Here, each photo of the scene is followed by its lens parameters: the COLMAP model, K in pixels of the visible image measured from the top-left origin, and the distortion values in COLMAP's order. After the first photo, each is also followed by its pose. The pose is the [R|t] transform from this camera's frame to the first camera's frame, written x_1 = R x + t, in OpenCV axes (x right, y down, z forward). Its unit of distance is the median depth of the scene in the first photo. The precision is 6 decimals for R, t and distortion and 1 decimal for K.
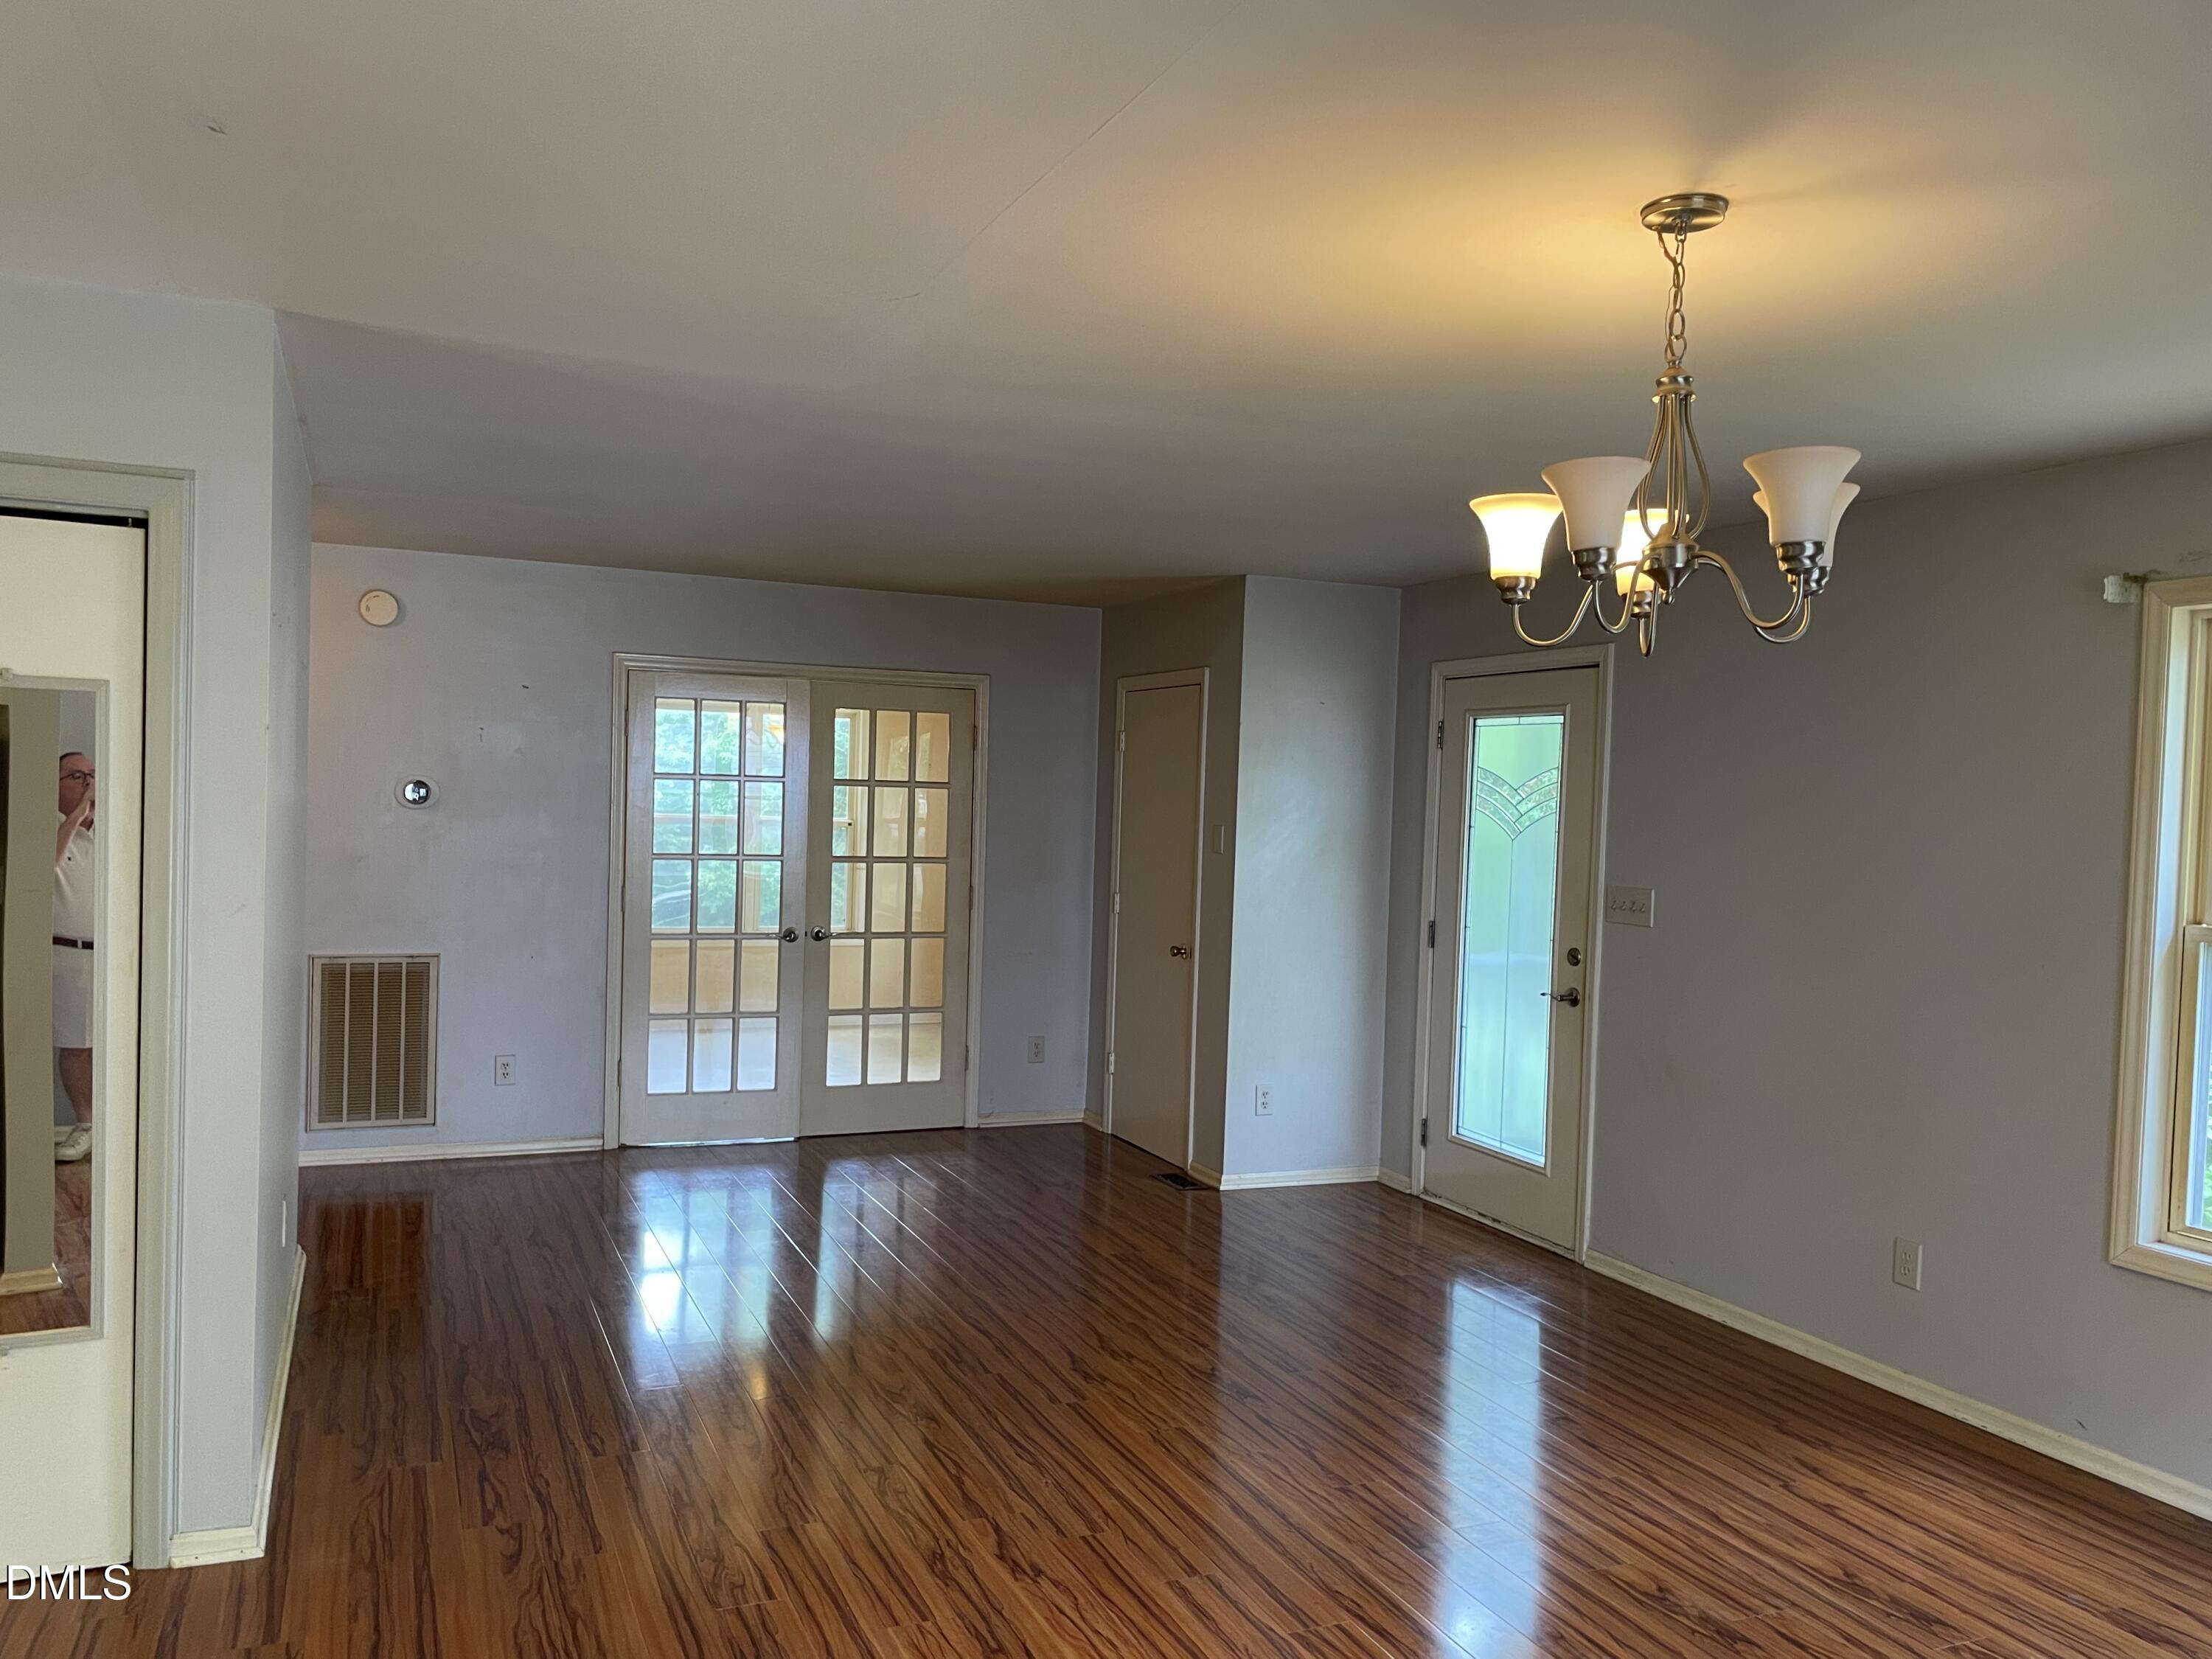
lens RADIAL K [[1642.9, 0, 1099.5], [0, 1642.9, 831.4], [0, 0, 1]] dist [0.015156, -0.026341]
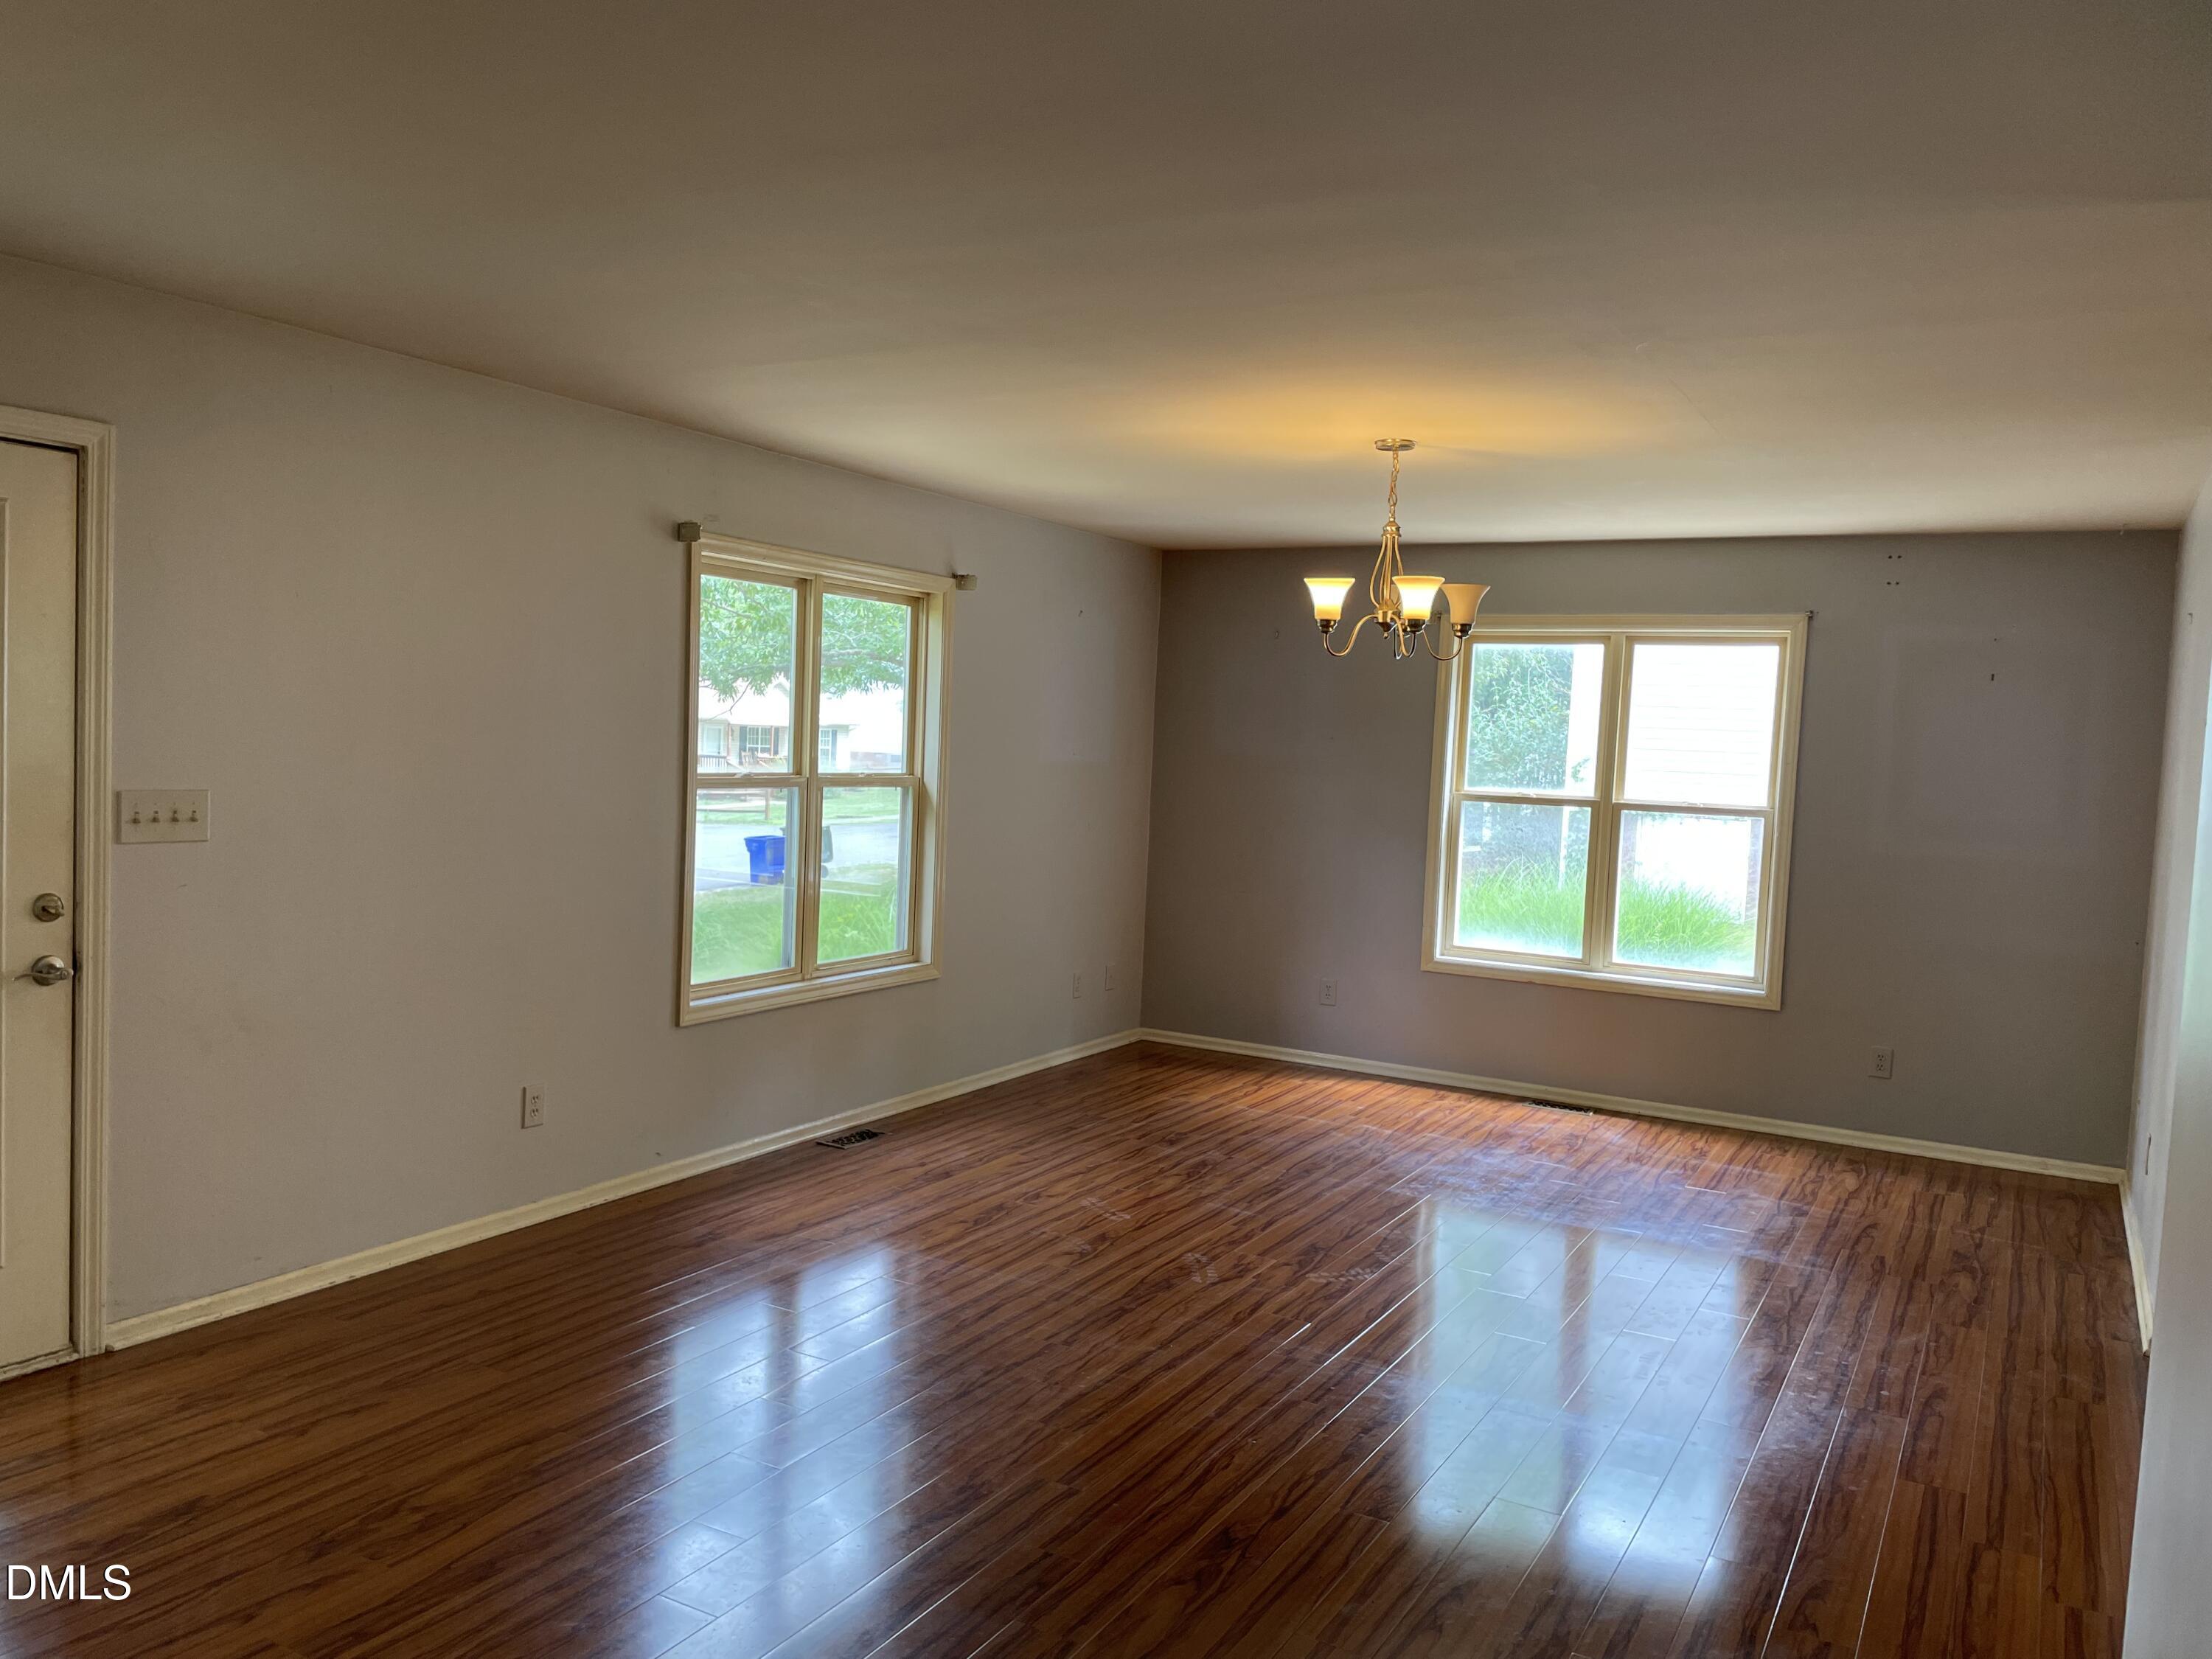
lens RADIAL K [[1642.9, 0, 1099.0], [0, 1642.9, 829.5], [0, 0, 1]] dist [0.015156, -0.026341]
pose [[-0.594185, -0.107745, 0.797079, -0.712793], [-0.044653, 0.993878, 0.101060, -0.056596], [-0.803088, 0.024457, -0.595358, 1.642169]]
